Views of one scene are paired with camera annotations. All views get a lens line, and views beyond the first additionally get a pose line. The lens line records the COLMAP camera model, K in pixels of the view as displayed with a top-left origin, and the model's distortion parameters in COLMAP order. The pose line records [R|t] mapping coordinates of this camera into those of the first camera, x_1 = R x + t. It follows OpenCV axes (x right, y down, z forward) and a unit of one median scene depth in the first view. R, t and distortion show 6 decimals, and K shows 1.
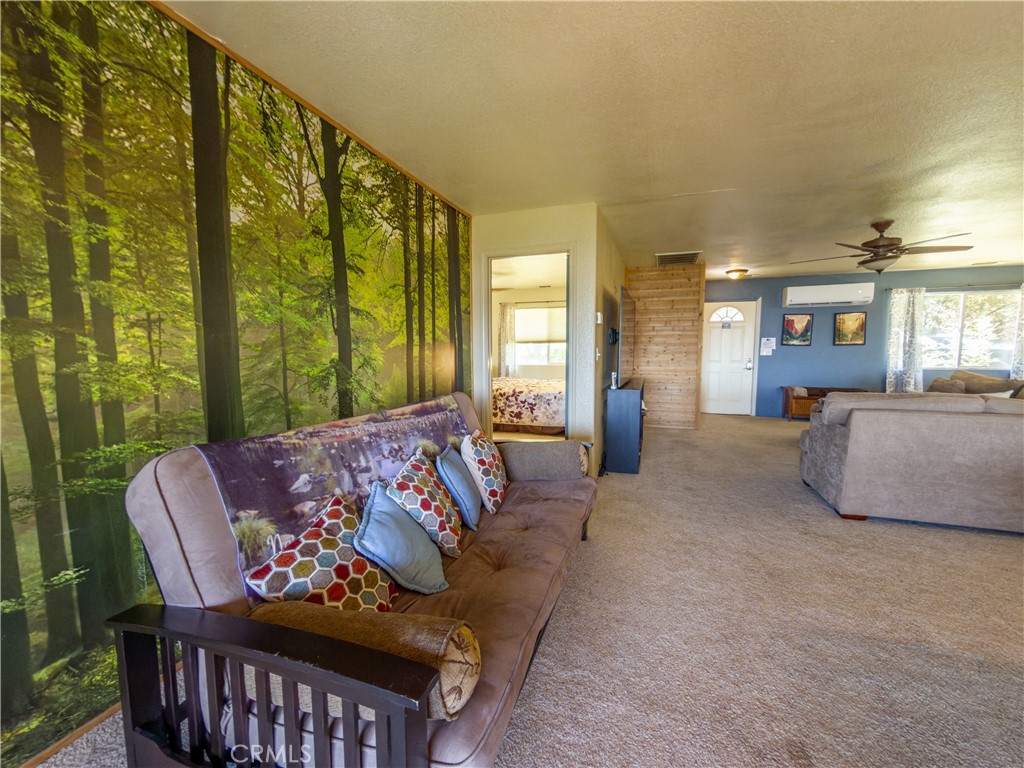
lens RADIAL K [[425.2, 0, 493.4], [0, 425.2, 387.3], [0, 0, 1]] dist [-0.001288, -0.000203]
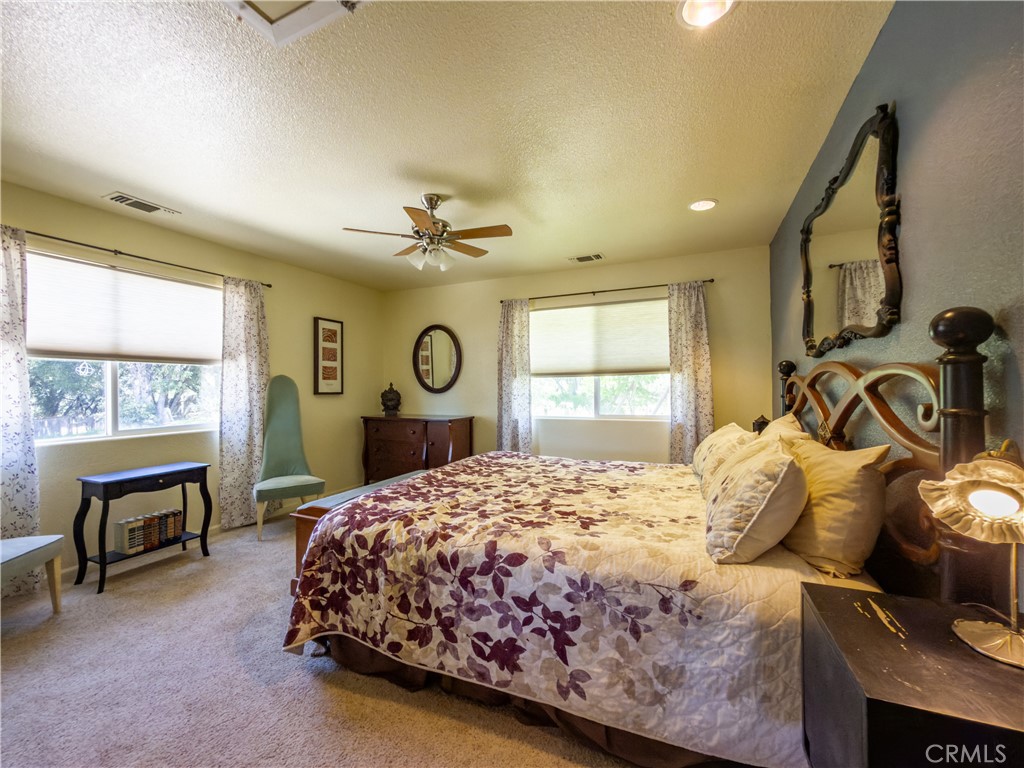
lens RADIAL K [[425.2, 0, 500.9], [0, 425.2, 387.3], [0, 0, 1]] dist [-0.001288, -0.000203]
pose [[0.998128, -0.003742, -0.061044, 0.072195], [-0.001778, 0.995928, -0.090135, -0.067934], [0.061133, 0.090075, 0.994057, 0.749921]]
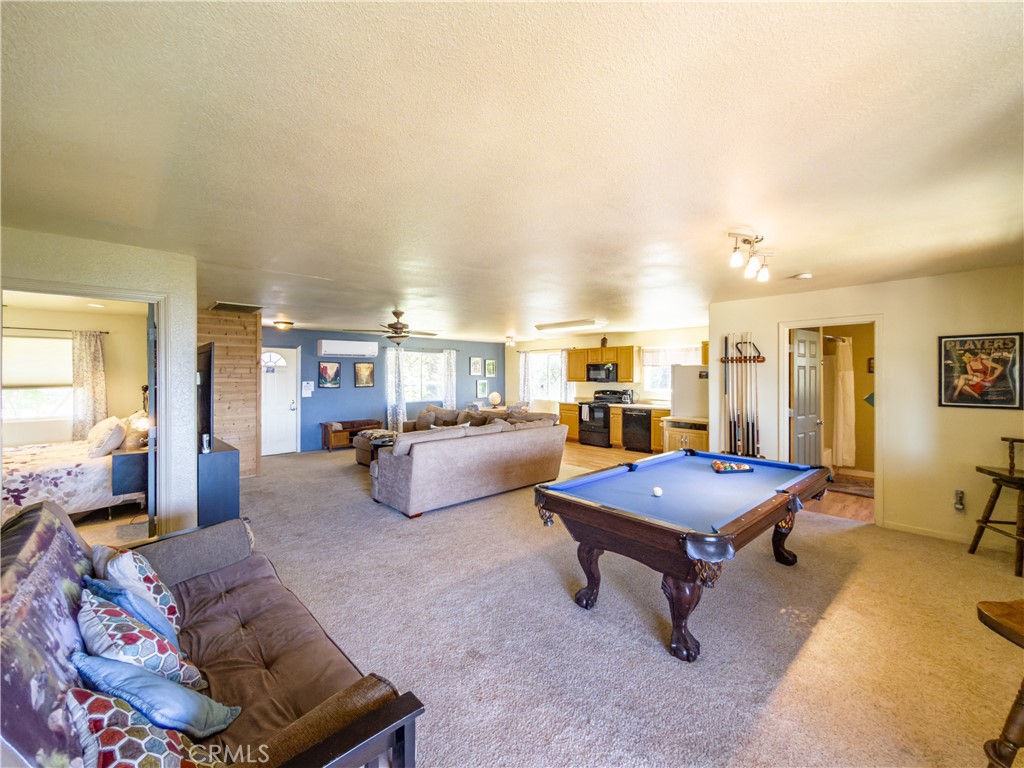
lens RADIAL K [[425.2, 0, 526.7], [0, 425.2, 373.6], [0, 0, 1]] dist [-0.001288, -0.000203]
pose [[0.422192, 0.007437, 0.906476, -0.176230], [0.082076, 0.995546, -0.046395, -0.046120], [-0.902783, 0.093988, 0.419701, -0.014218]]
